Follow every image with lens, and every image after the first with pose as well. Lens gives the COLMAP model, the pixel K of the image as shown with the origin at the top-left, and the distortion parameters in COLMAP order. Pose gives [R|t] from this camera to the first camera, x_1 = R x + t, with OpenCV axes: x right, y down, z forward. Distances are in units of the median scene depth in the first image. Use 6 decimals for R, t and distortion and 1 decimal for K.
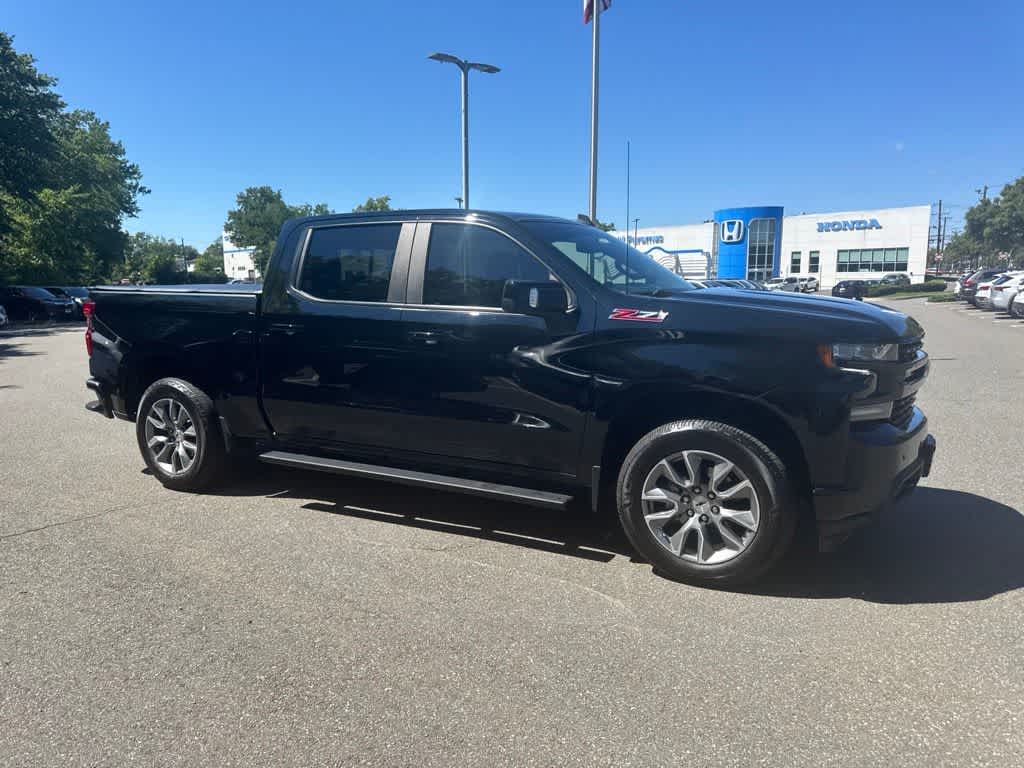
lens RADIAL K [[715.0, 0, 512.0], [0, 715.0, 384.0], [0, 0, 1]] dist [0.054911, -0.059087]
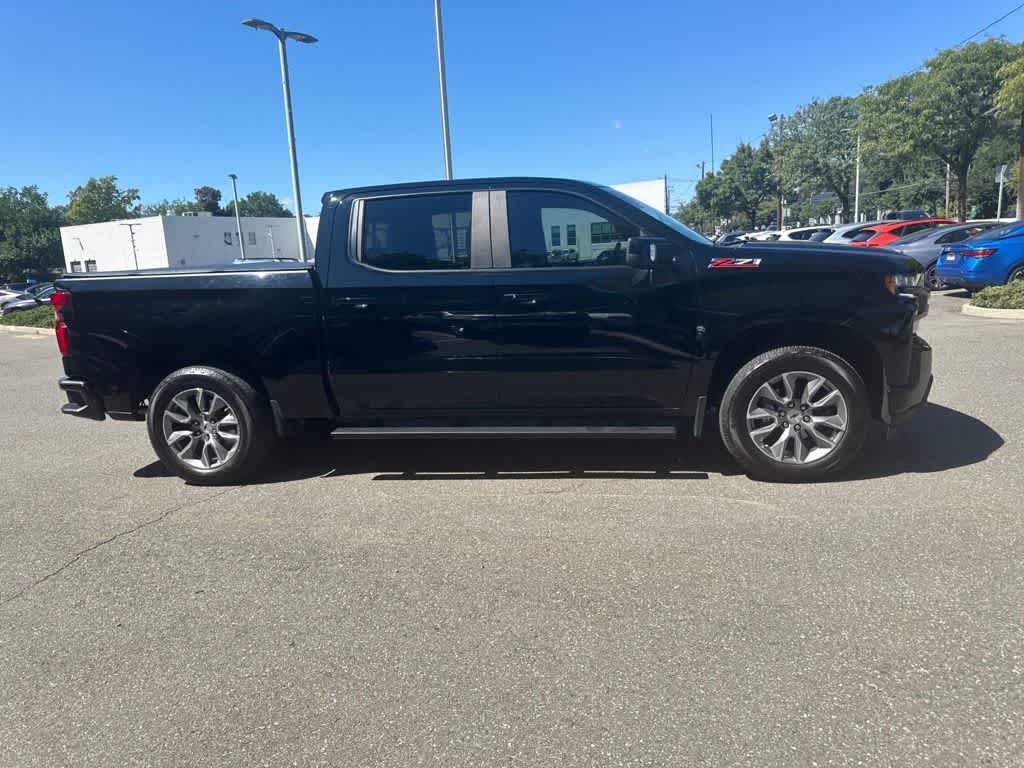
lens RADIAL K [[715.1, 0, 512.0], [0, 715.1, 384.0], [0, 0, 1]] dist [0.041891, -0.045162]
pose [[0.948517, -0.100533, 0.300348, -0.416600], [0.091682, 0.994840, 0.043457, 0.012605], [-0.303167, -0.013683, 0.952839, -0.010492]]
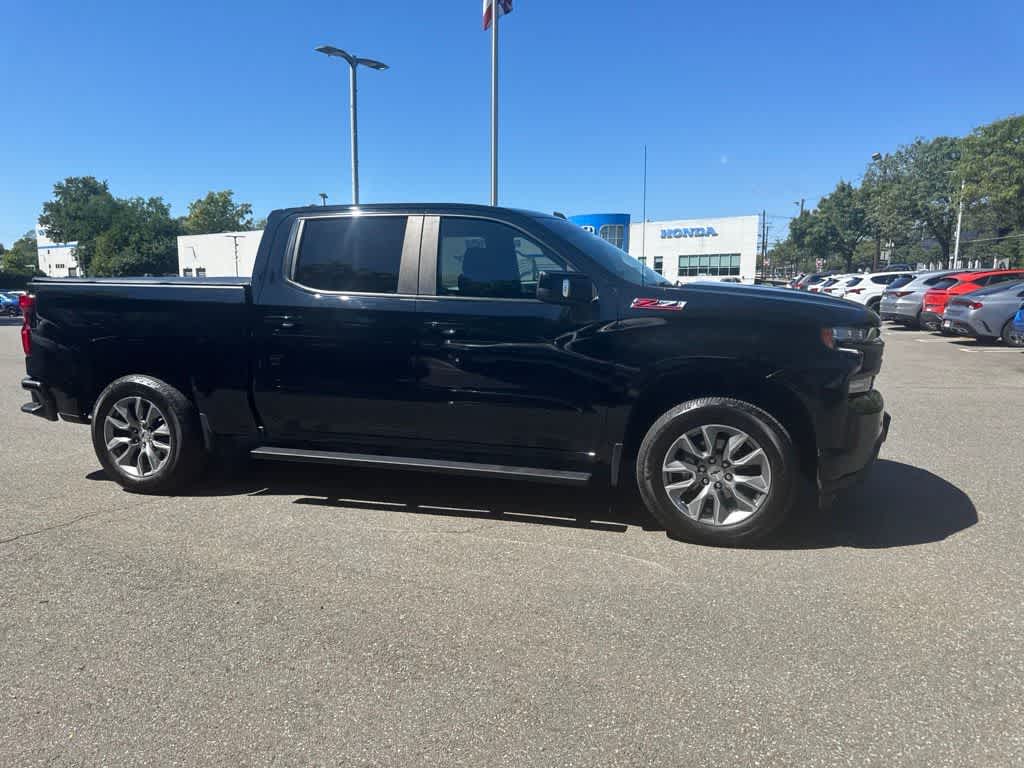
lens RADIAL K [[715.0, 0, 512.0], [0, 715.0, 384.0], [0, 0, 1]] dist [0.054911, -0.059087]
pose [[0.980782, -0.022157, 0.193847, -0.197797], [0.022525, 0.999746, 0.000311, 0.016241], [-0.193805, 0.004062, 0.981032, -0.027345]]
